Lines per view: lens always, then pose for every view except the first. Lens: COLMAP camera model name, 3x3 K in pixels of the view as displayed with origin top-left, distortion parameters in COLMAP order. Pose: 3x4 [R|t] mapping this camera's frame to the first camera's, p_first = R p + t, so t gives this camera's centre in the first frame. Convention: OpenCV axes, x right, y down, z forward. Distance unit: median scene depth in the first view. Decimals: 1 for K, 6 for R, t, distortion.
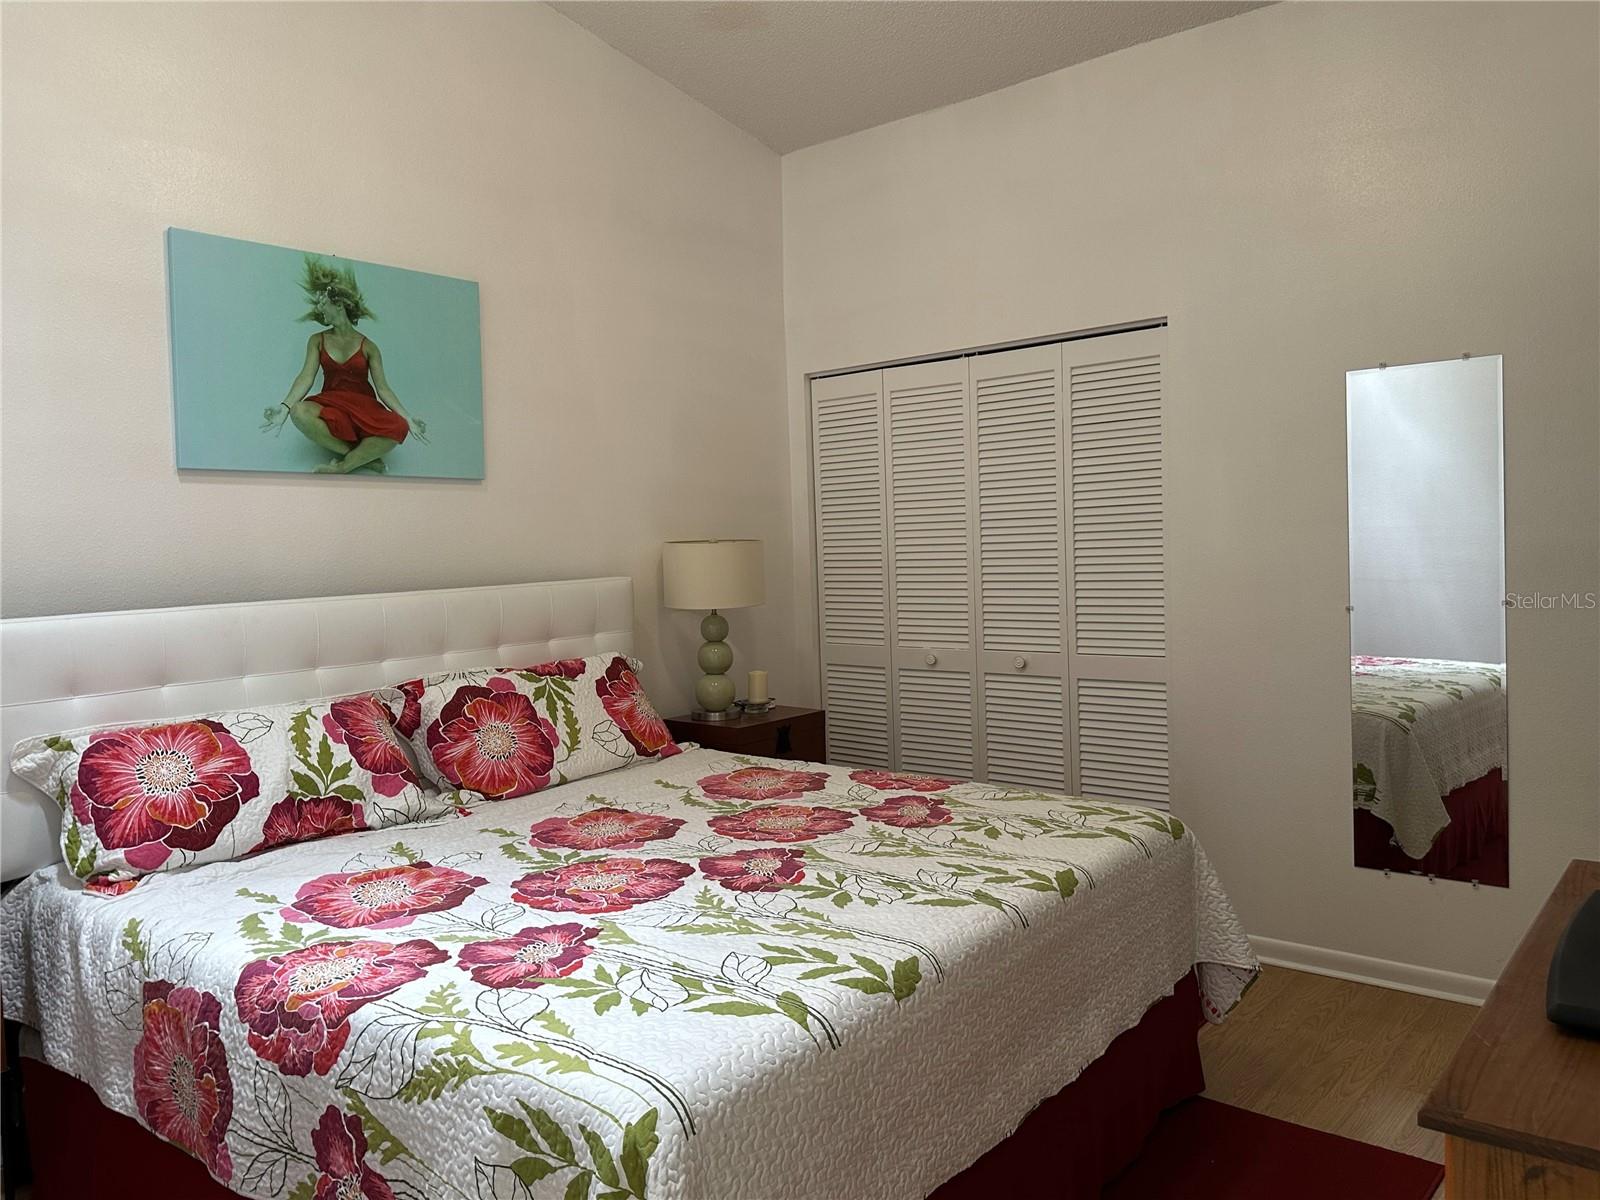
lens RADIAL K [[1188.7, 0, 803.1], [0, 1188.7, 578.9], [0, 0, 1]] dist [-0.004560, -0.004965]
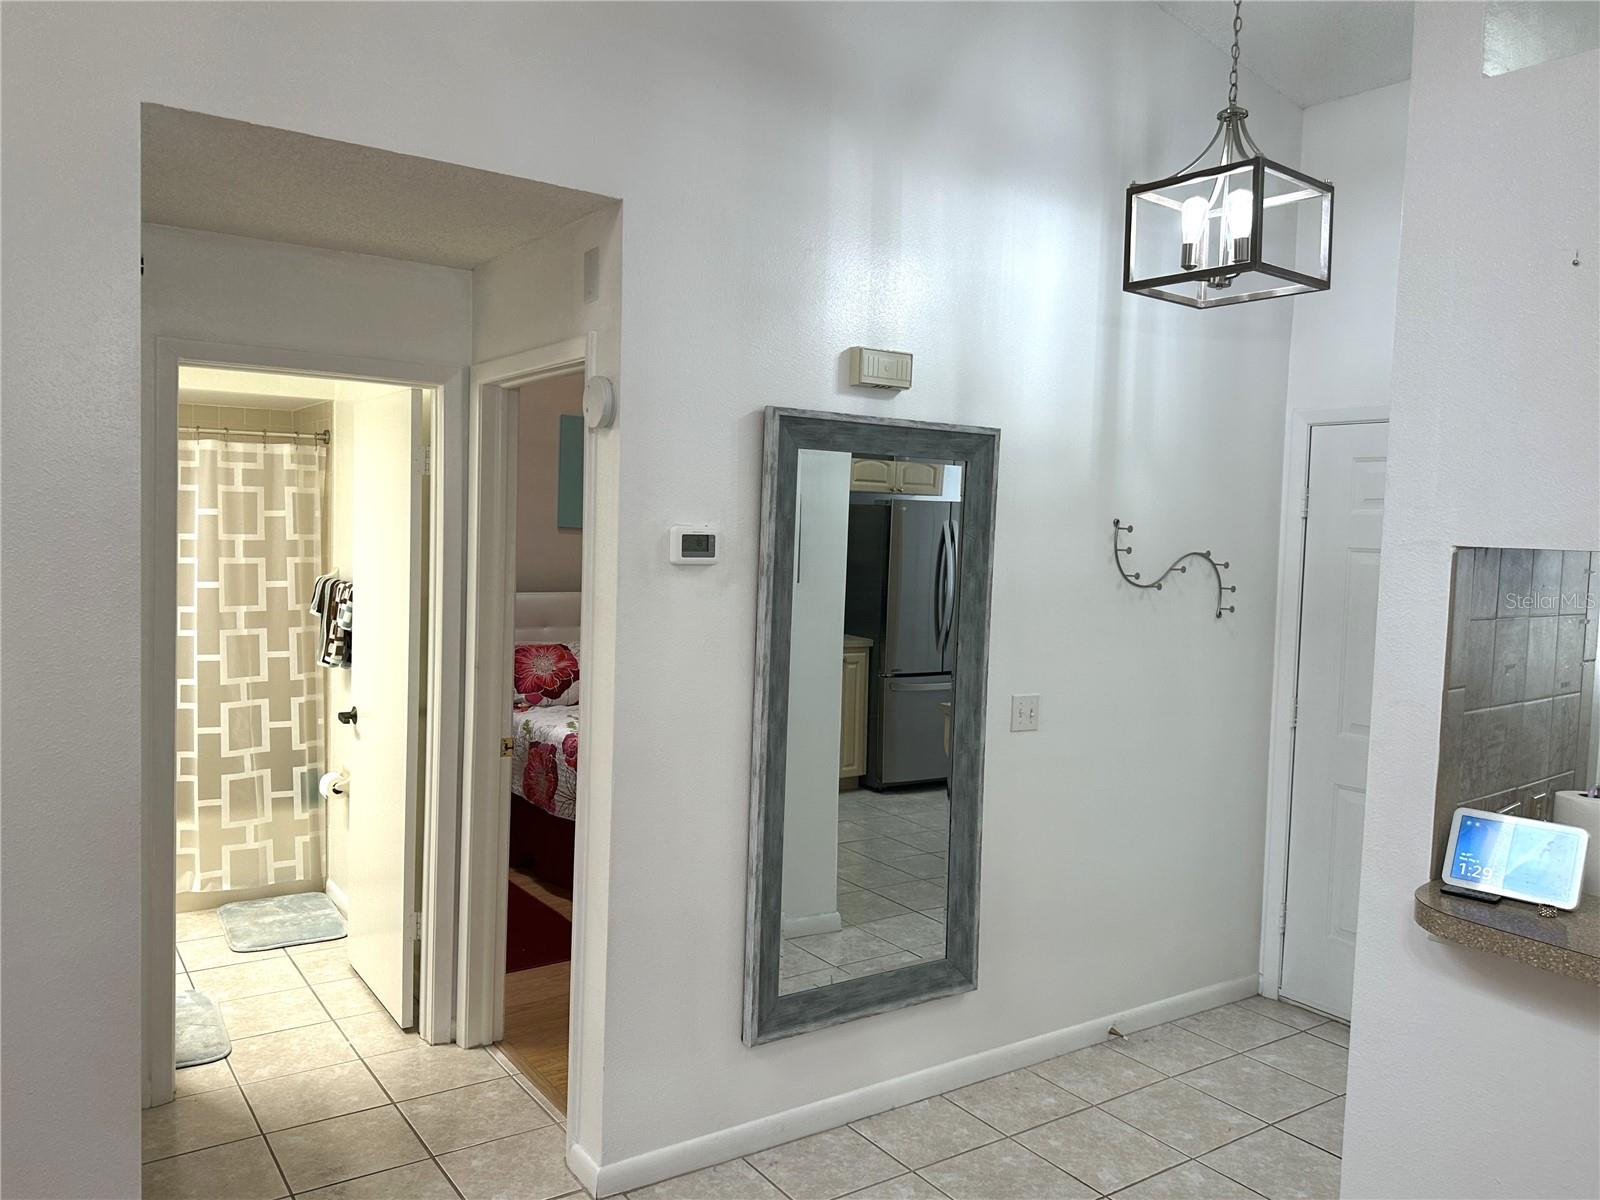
lens RADIAL K [[1191.1, 0, 795.2], [0, 1191.1, 595.1], [0, 0, 1]] dist [0.157502, -0.224240]
pose [[0.956329, 0.082559, -0.280391, 0.611418], [-0.076304, 0.996533, 0.033173, -0.092098], [0.282158, -0.010329, 0.959312, -1.168979]]
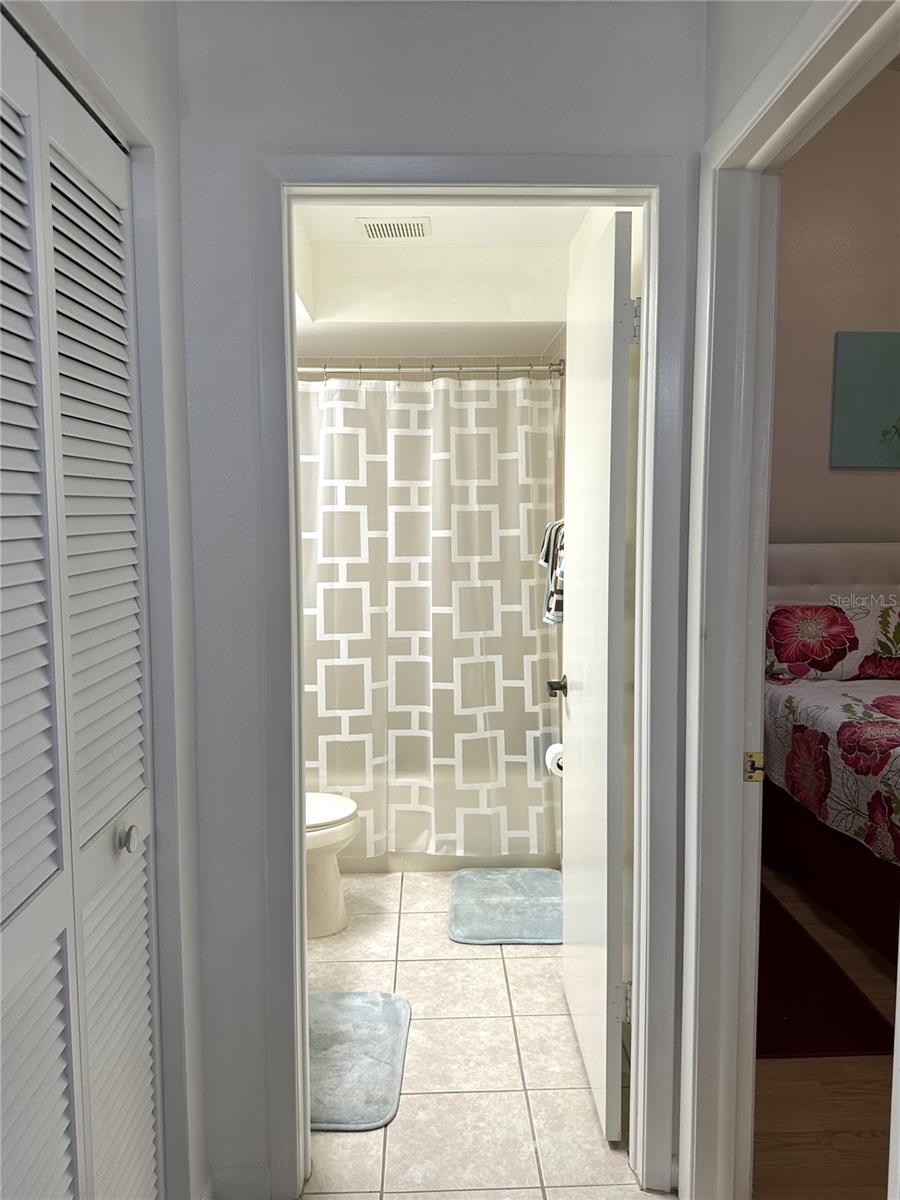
lens RADIAL K [[899.3, 0, 448.6], [0, 899.3, 590.0], [0, 0, 1]] dist [0.133315, -0.231479]
pose [[0.645604, 0.100911, -0.756976, 0.215420], [-0.045526, 0.994554, 0.093754, -0.014601], [0.762314, -0.026066, 0.646682, -0.437161]]
